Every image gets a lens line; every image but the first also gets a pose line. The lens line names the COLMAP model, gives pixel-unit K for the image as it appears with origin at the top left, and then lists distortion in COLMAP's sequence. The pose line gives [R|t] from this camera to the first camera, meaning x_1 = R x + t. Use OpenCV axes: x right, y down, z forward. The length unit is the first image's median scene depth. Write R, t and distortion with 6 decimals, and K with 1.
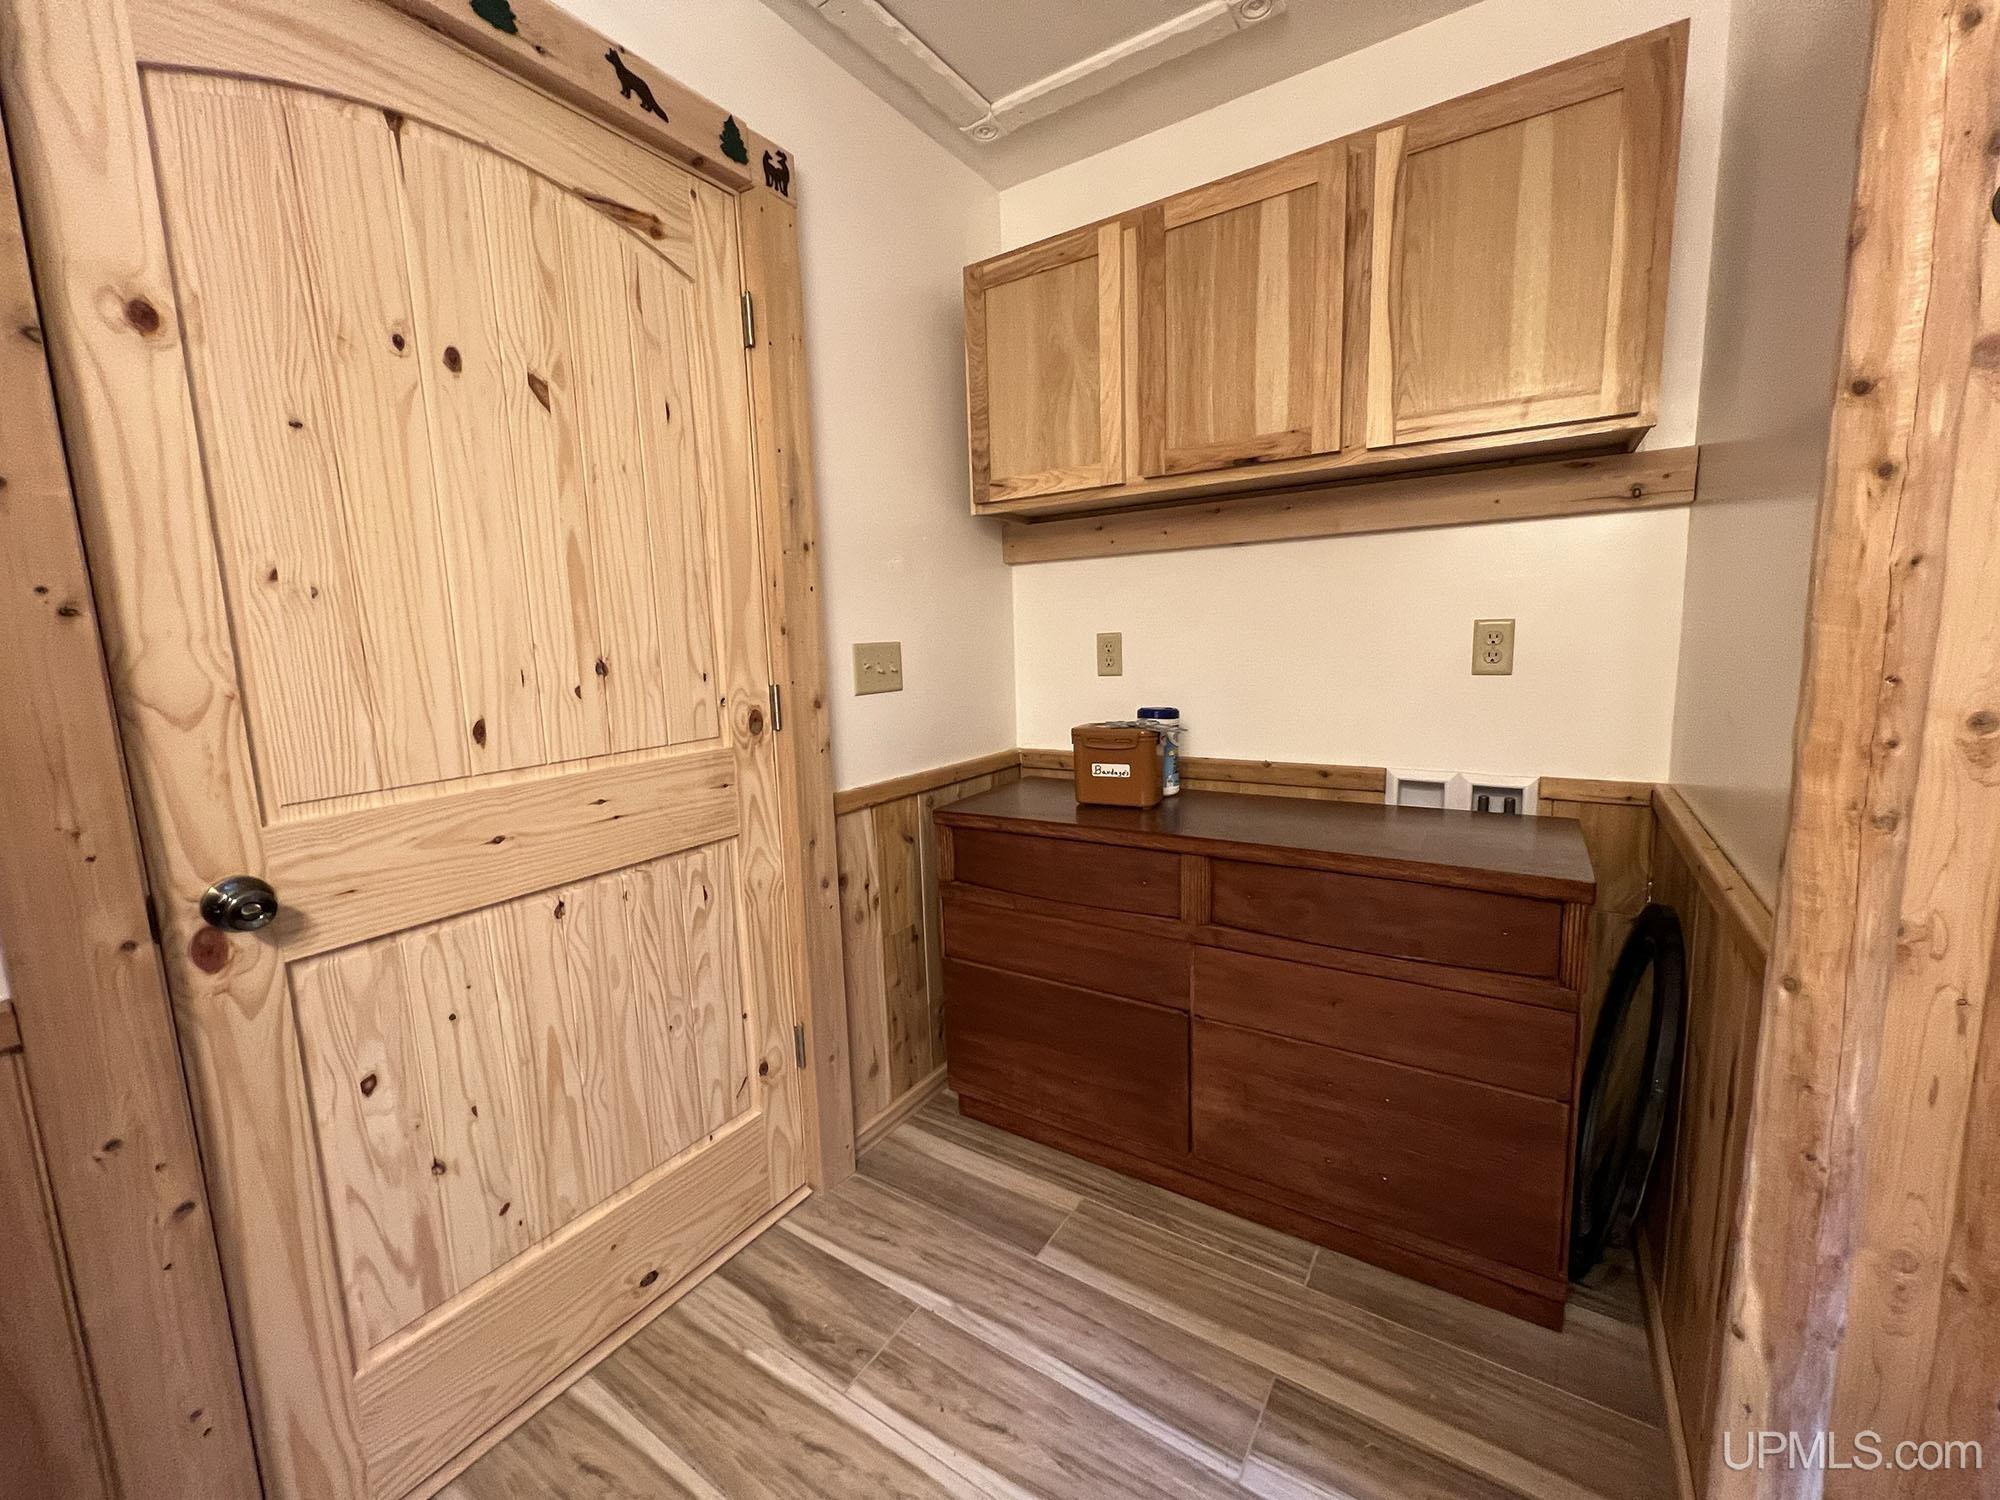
lens RADIAL K [[801.6, 0, 1000.0], [0, 801.6, 750.0], [0, 0, 1]] dist [-0.002139, -0.000029]
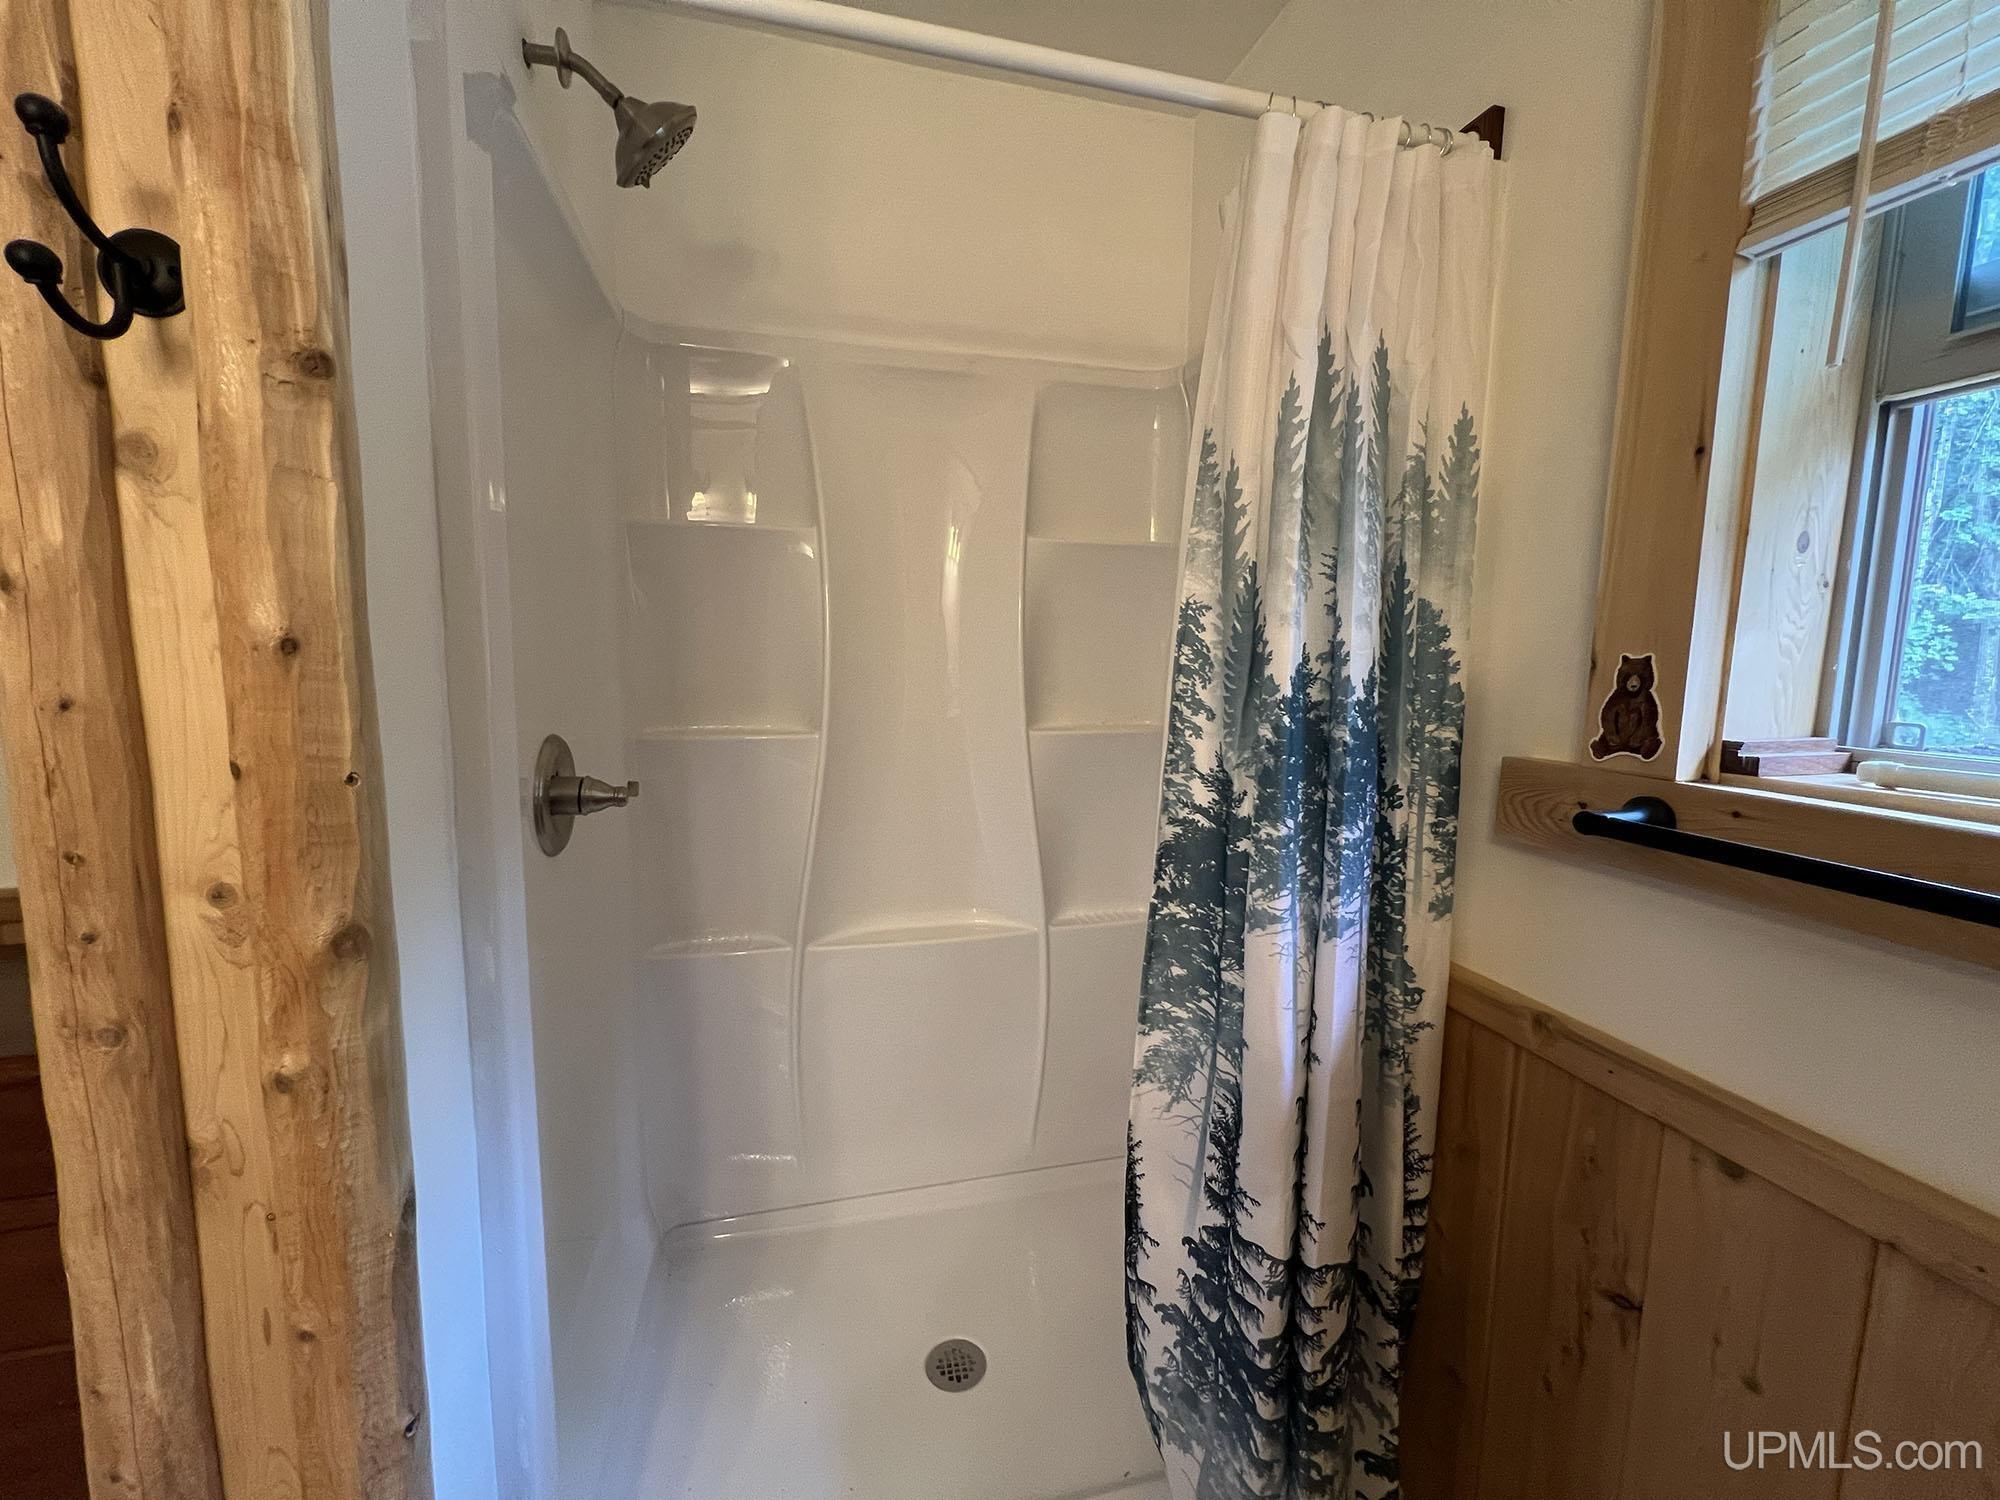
lens RADIAL K [[801.6, 0, 1000.0], [0, 801.6, 750.0], [0, 0, 1]] dist [-0.002139, -0.000029]
pose [[0.673230, -0.051527, 0.737636, 1.117150], [0.072396, 0.997369, 0.003596, -0.124721], [-0.735881, 0.050981, 0.675189, -0.165385]]
